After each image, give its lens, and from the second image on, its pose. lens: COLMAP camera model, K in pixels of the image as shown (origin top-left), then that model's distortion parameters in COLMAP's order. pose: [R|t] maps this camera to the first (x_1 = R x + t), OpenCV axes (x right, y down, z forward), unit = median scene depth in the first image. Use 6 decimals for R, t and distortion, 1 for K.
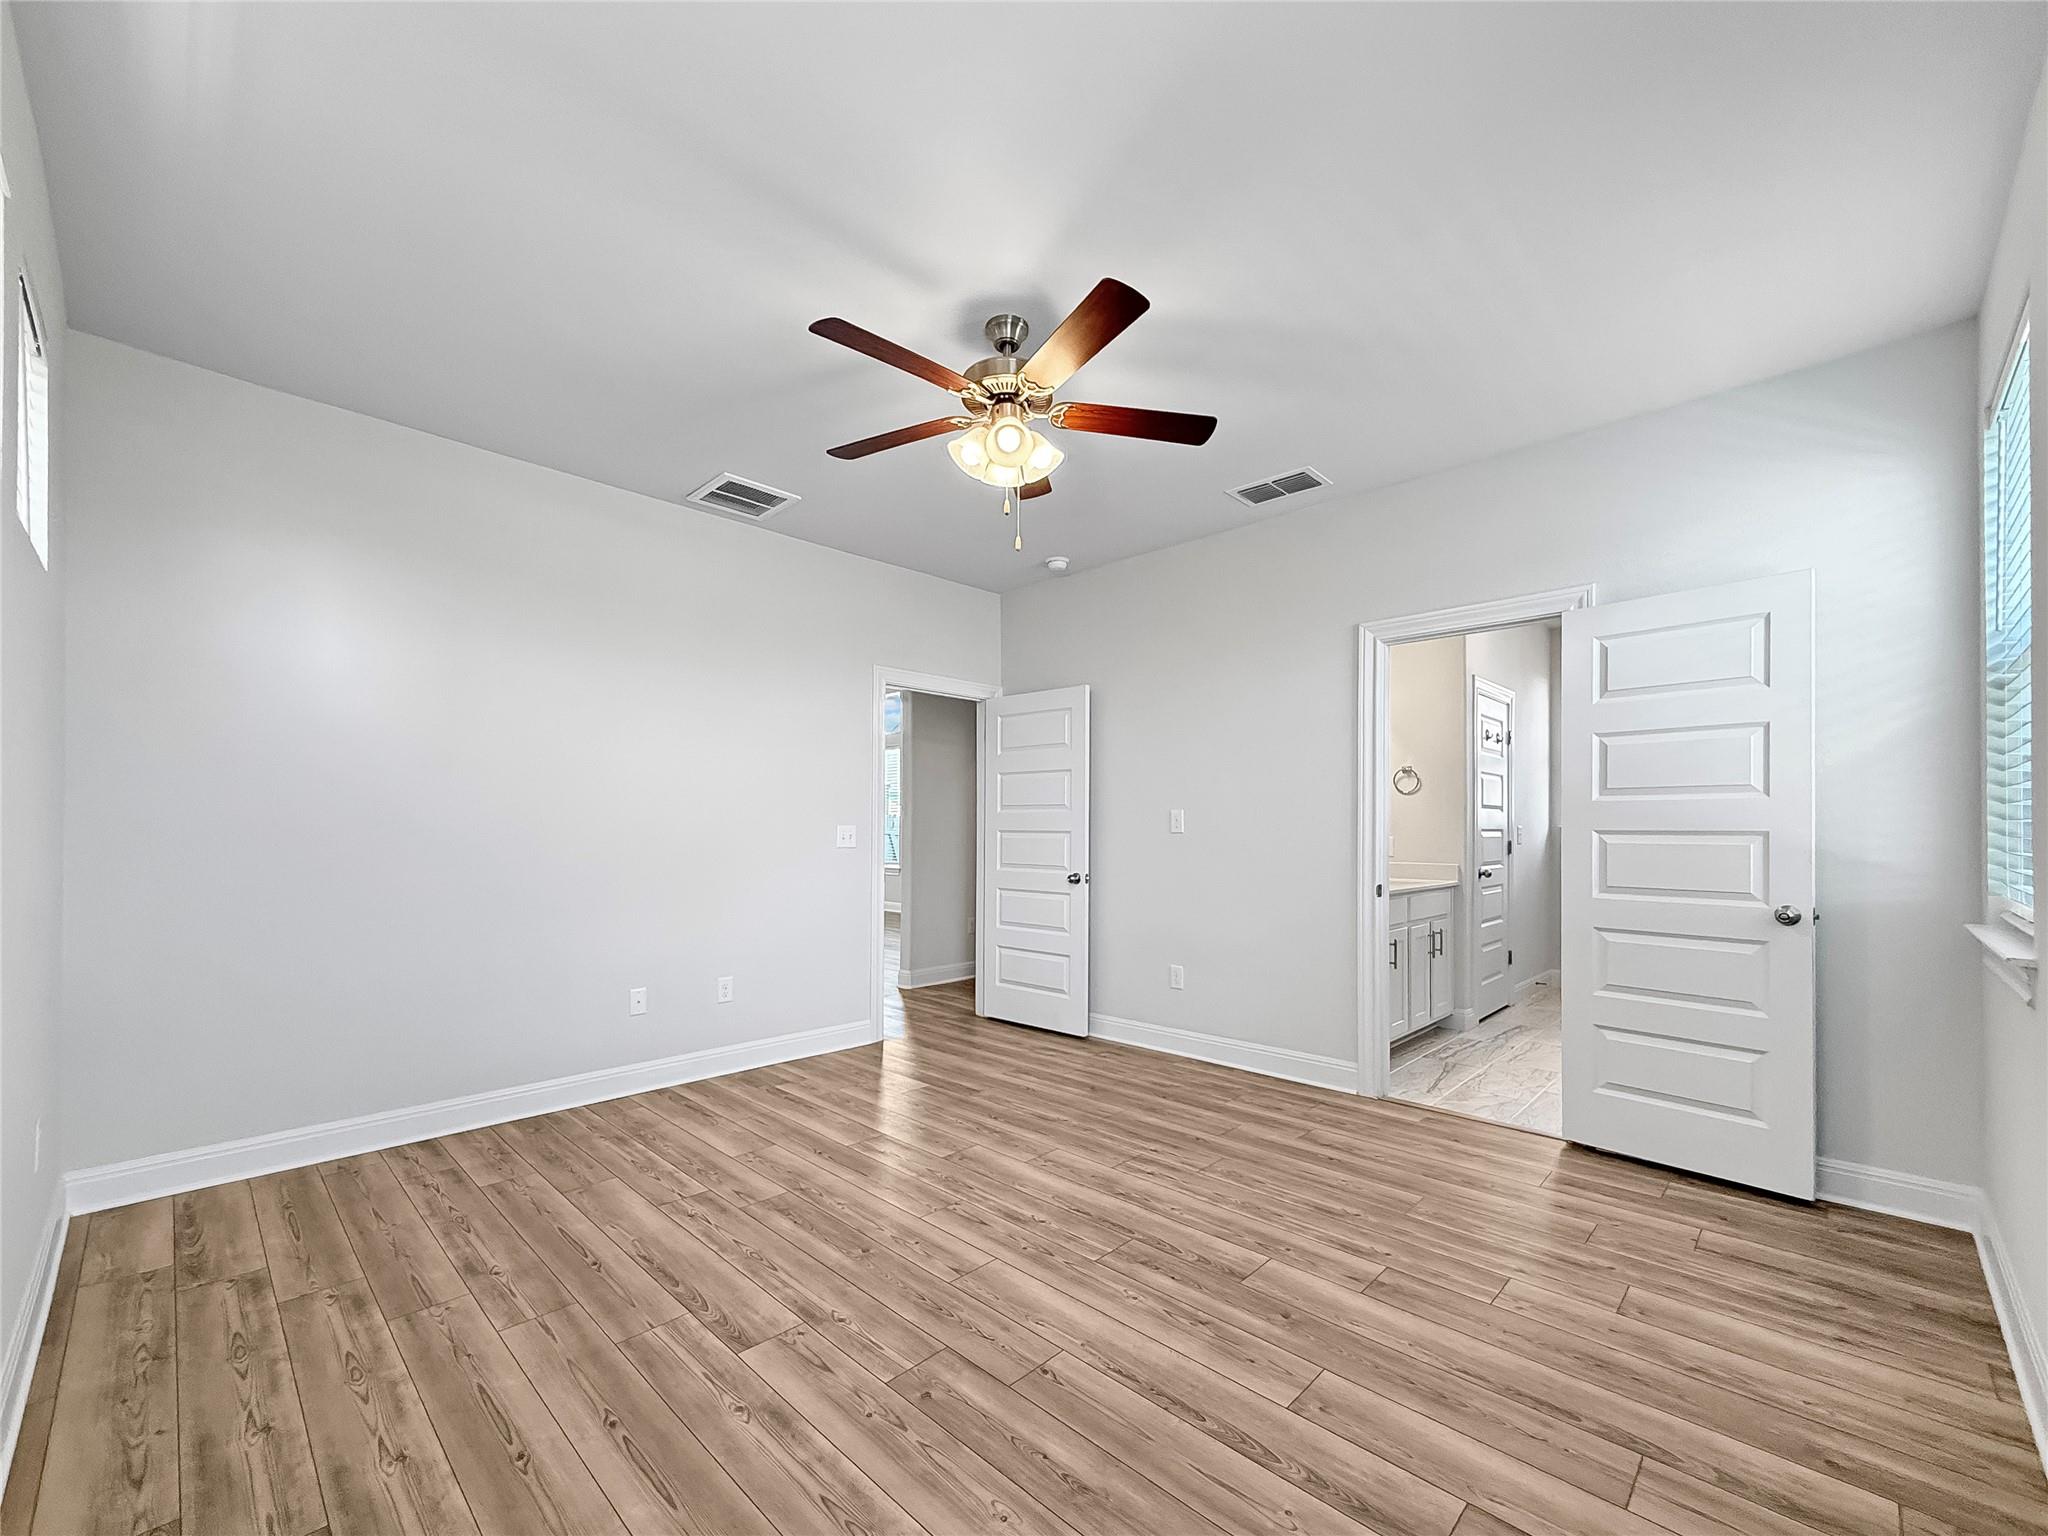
lens RADIAL K [[828.4, 0, 1031.5], [0, 828.4, 771.8], [0, 0, 1]] dist [0.000128, -0.000083]
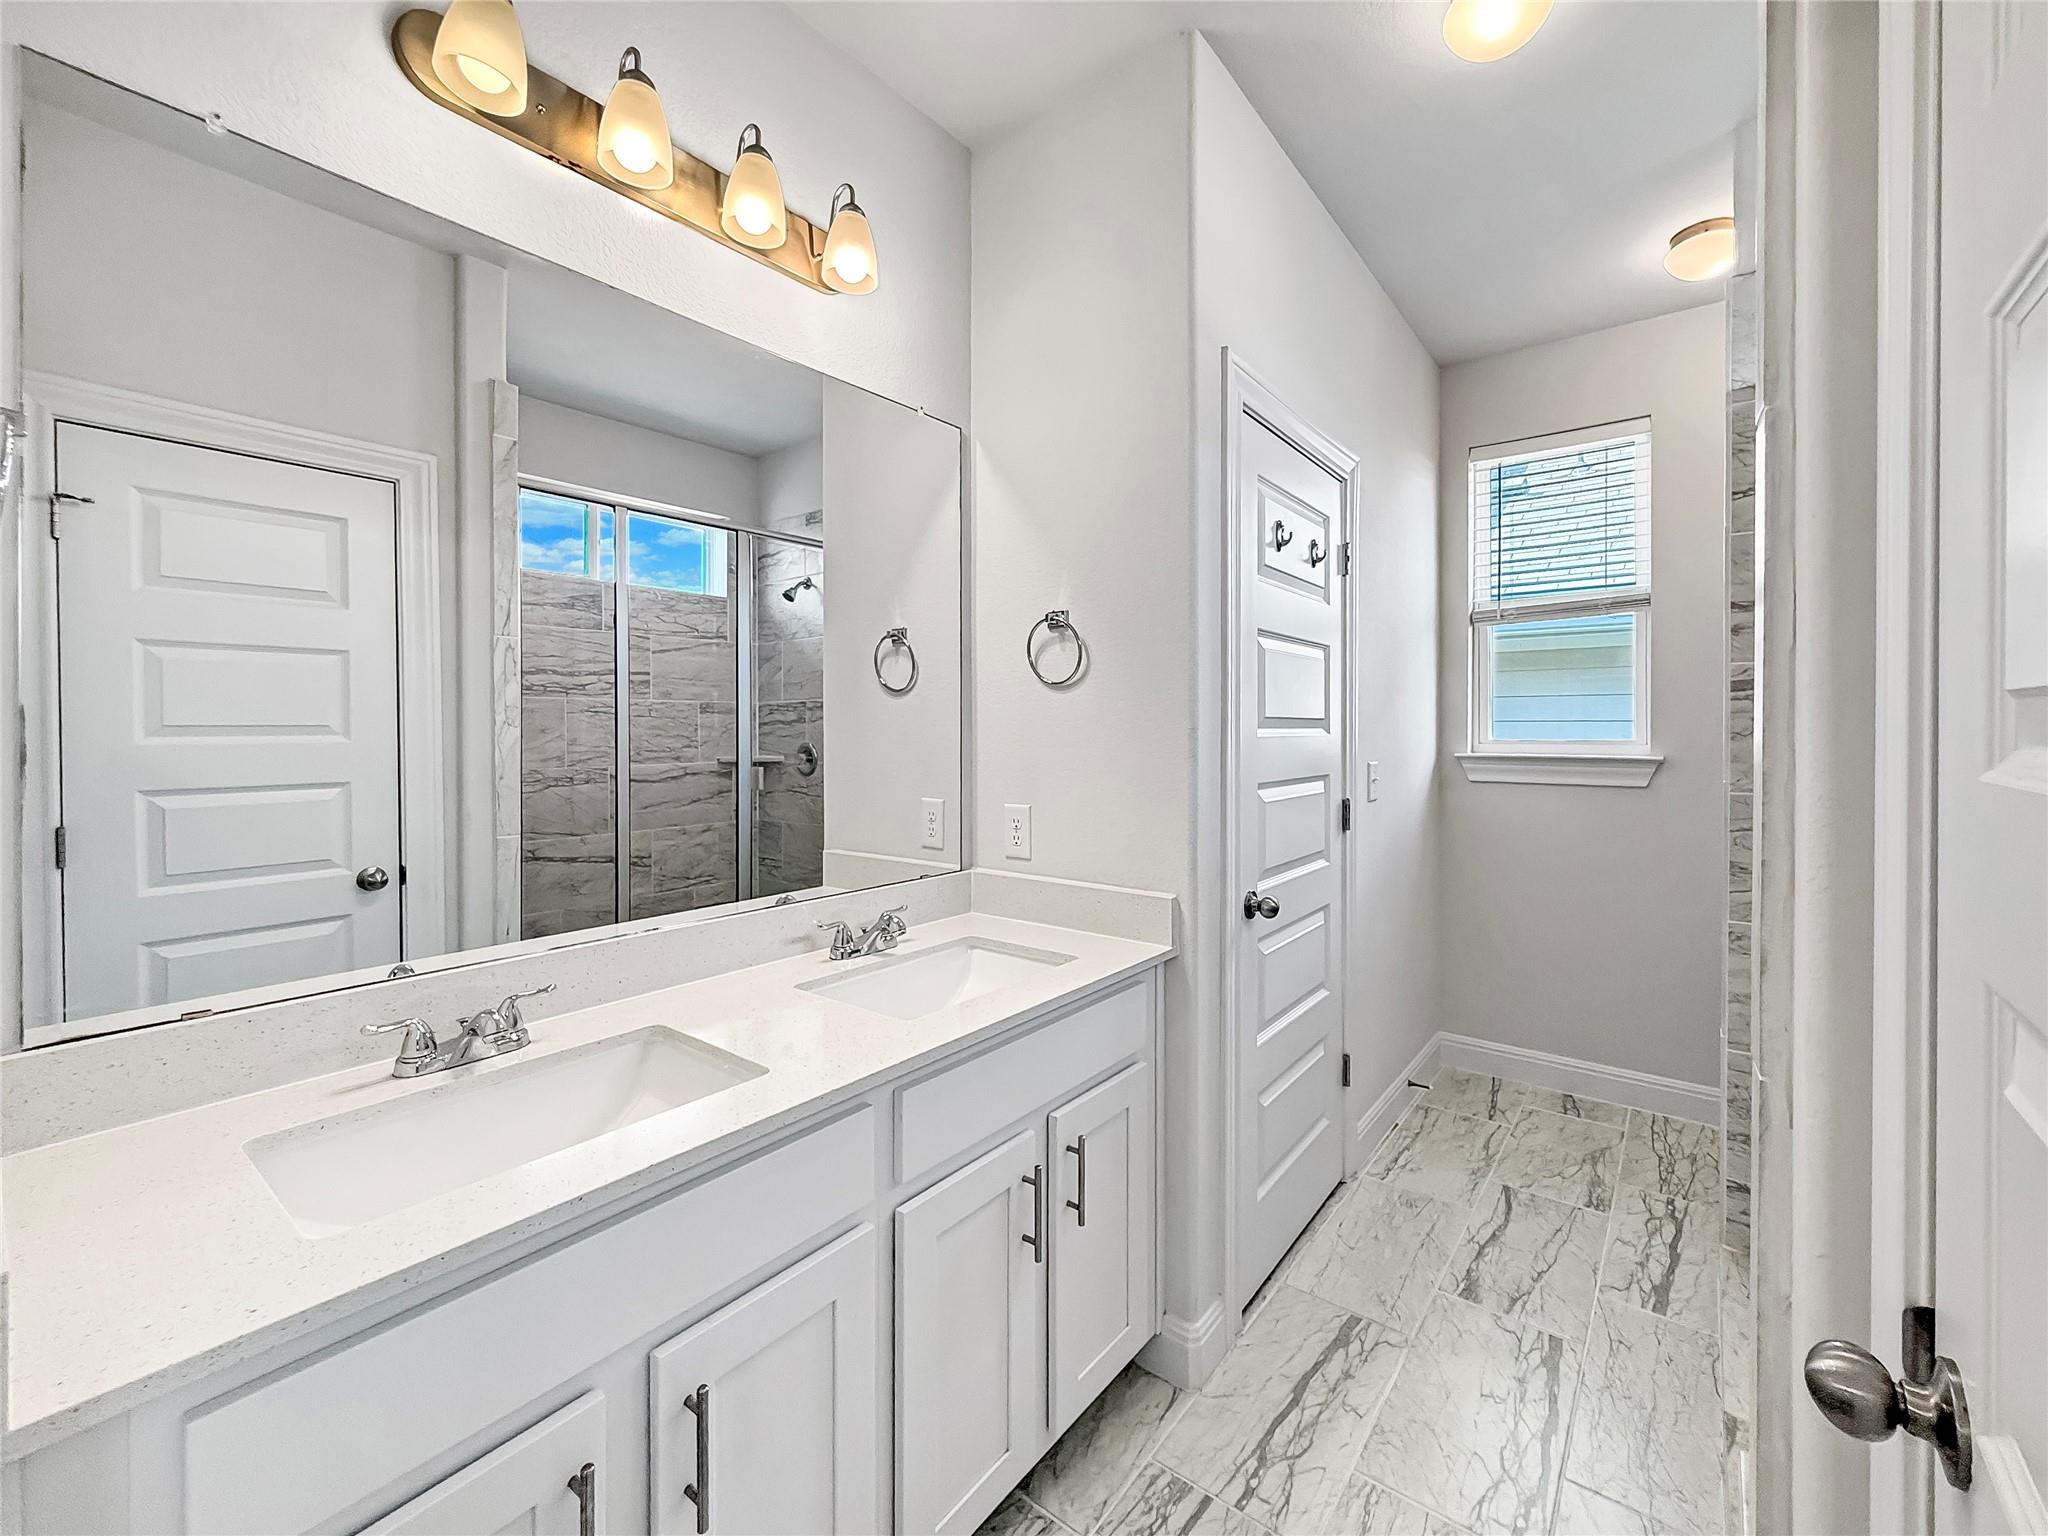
lens RADIAL K [[828.4, 0, 1031.5], [0, 828.4, 771.8], [0, 0, 1]] dist [0.000128, -0.000083]
pose [[-0.040020, -0.076597, 0.996259, 0.158630], [0.014737, 0.996904, 0.077238, 0.033561], [-0.999090, 0.017773, -0.038767, 1.132571]]
